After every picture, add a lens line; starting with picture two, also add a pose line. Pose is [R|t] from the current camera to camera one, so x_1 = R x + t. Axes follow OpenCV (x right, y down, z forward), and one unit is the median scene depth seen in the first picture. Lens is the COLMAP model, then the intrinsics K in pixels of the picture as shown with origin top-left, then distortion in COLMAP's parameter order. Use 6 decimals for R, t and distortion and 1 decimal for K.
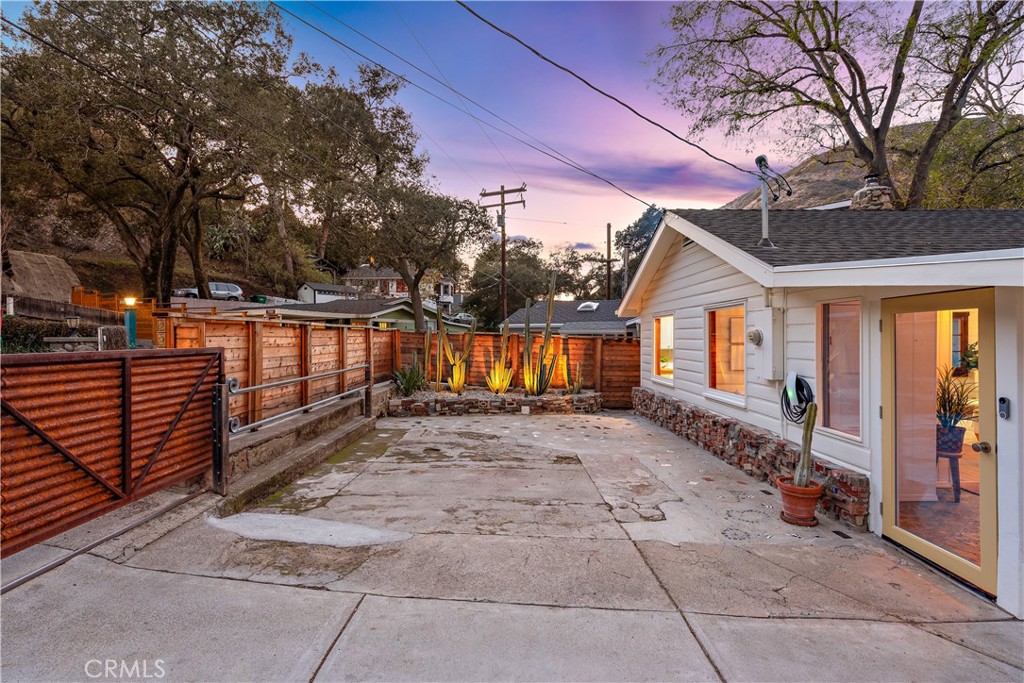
lens RADIAL K [[471.3, 0, 512.0], [0, 471.3, 344.2], [0, 0, 1]] dist [0.014939, -0.004930]
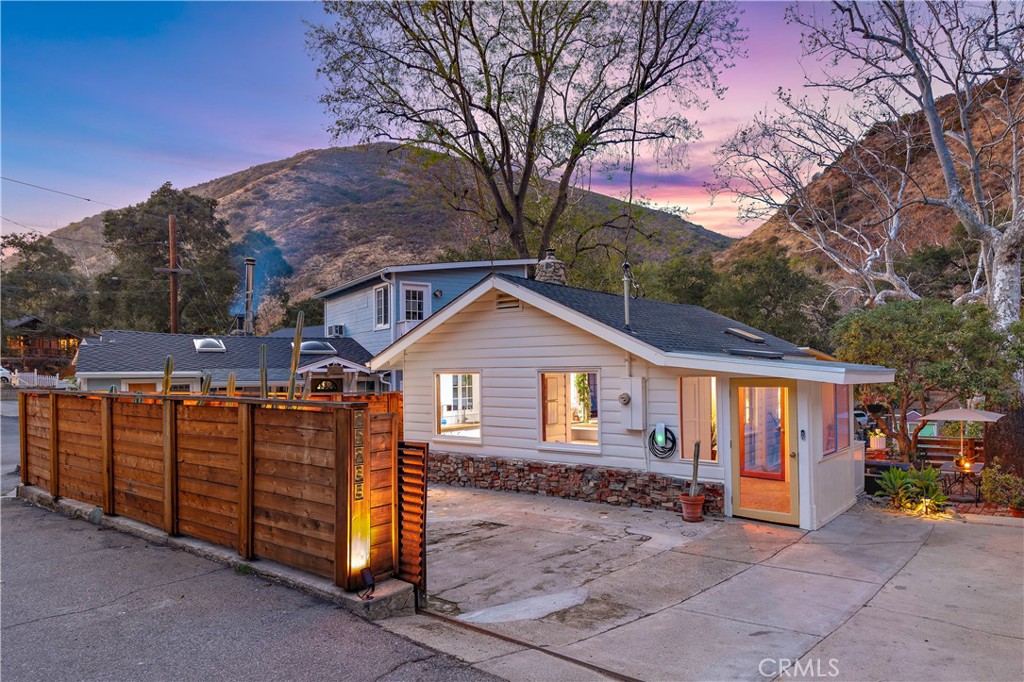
lens RADIAL K [[648.6, 0, 557.3], [0, 648.6, 375.3], [0, 0, 1]] dist [0.022753, -0.010525]
pose [[0.603853, -0.008168, 0.797054, -0.766672], [0.019339, 0.999803, -0.004405, -0.055426], [-0.796861, 0.018074, 0.603893, 0.039715]]
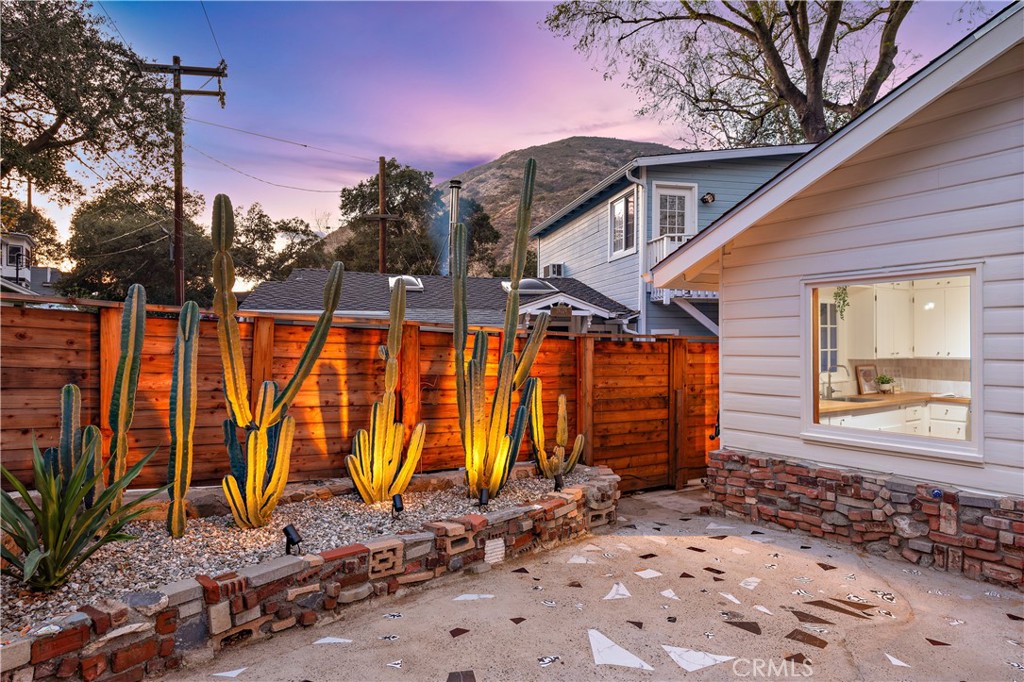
lens RADIAL K [[605.9, 0, 512.1], [0, 605.9, 341.1], [0, 0, 1]] dist [0.020471, -0.005343]
pose [[0.845853, 0.004682, 0.533396, -0.272751], [0.006754, 0.999787, -0.019485, 0.001550], [-0.533374, 0.020084, 0.845641, 0.911792]]
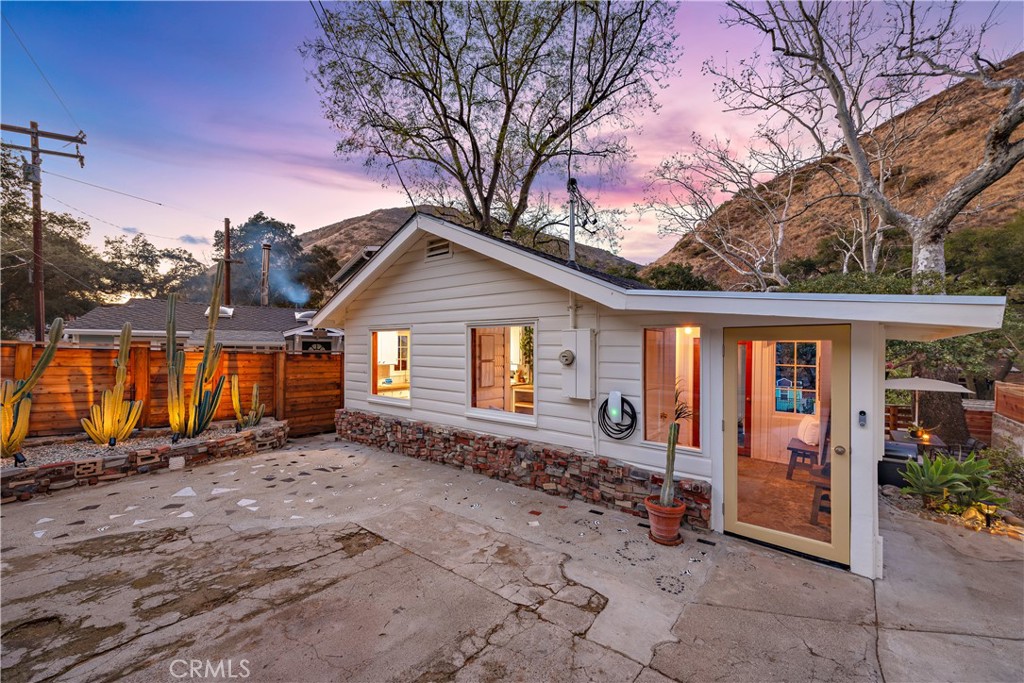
lens RADIAL K [[406.8, 0, 512.9], [0, 406.8, 353.2], [0, 0, 1]] dist [0.013653, -0.002937]
pose [[0.636916, -0.002531, 0.770929, -0.164772], [0.002624, 0.999996, 0.001115, -0.018442], [-0.770929, 0.001313, 0.636920, 0.395811]]
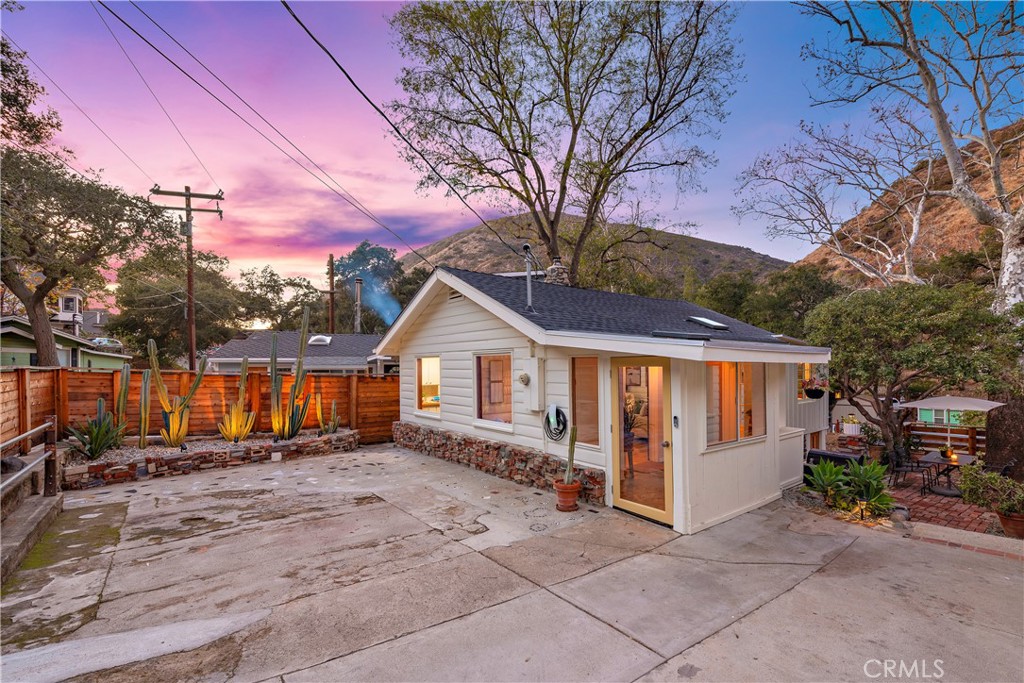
lens RADIAL K [[451.4, 0, 545.9], [0, 451.4, 369.0], [0, 0, 1]] dist [0.017986, -0.004778]
pose [[0.773088, -0.006744, 0.634262, -0.180149], [0.013233, 0.999897, -0.005498, -0.025927], [-0.634160, 0.012643, 0.773098, -0.015113]]
